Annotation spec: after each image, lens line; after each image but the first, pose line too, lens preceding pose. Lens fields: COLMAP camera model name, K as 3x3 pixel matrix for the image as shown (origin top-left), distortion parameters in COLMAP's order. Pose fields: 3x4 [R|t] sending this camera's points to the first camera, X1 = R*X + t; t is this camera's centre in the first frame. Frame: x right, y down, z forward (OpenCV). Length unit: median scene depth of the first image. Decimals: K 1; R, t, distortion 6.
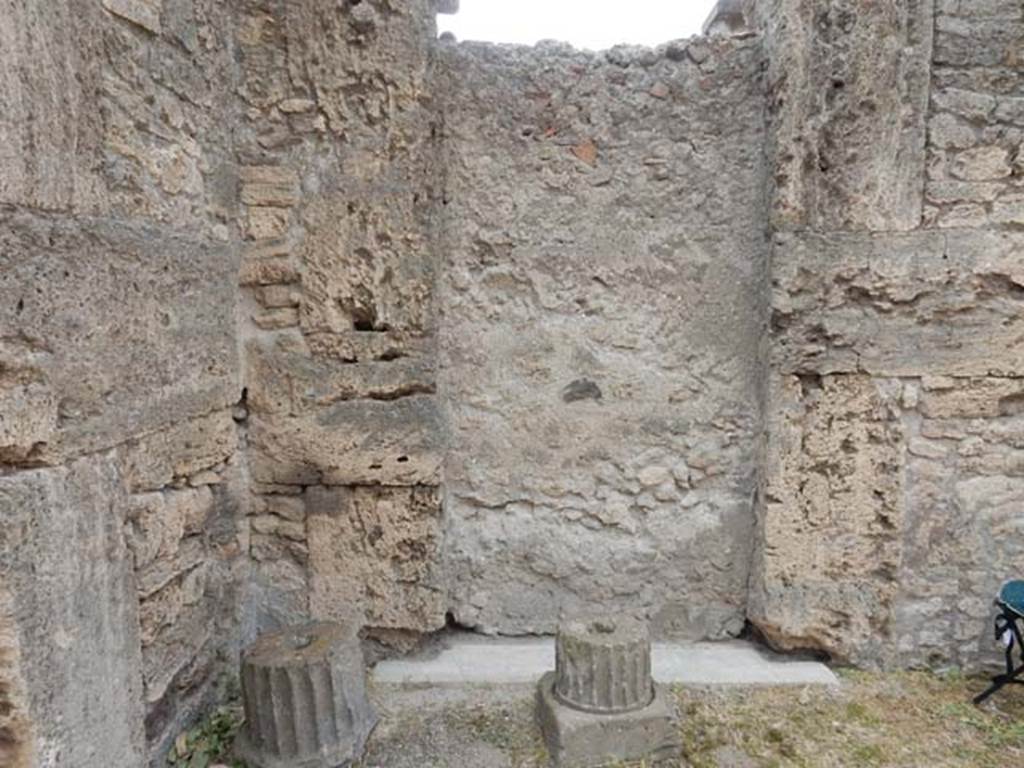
lens RADIAL K [[750.3, 0, 512.0], [0, 750.3, 384.0], [0, 0, 1]] dist [-0.004629, -0.001505]
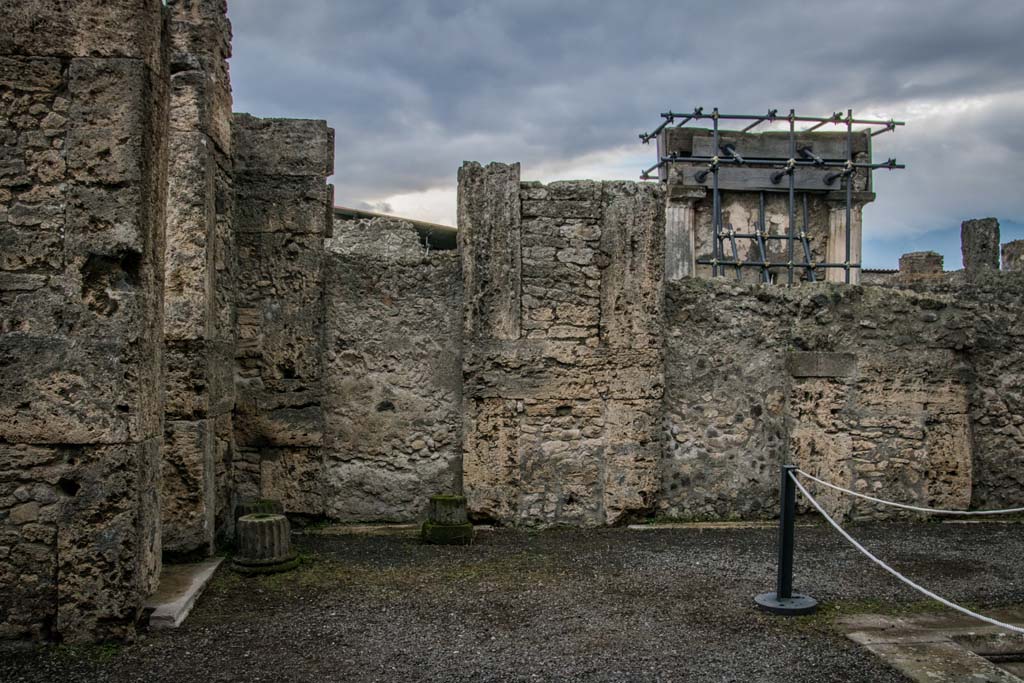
lens RADIAL K [[943.5, 0, 512.0], [0, 943.5, 341.5], [0, 0, 1]] dist [-0.093341, 0.164855]
pose [[0.989413, 0.011109, 0.144702, 0.060996], [0.005319, 0.993620, -0.112654, 0.143769], [-0.145030, 0.112231, 0.983041, -1.939693]]
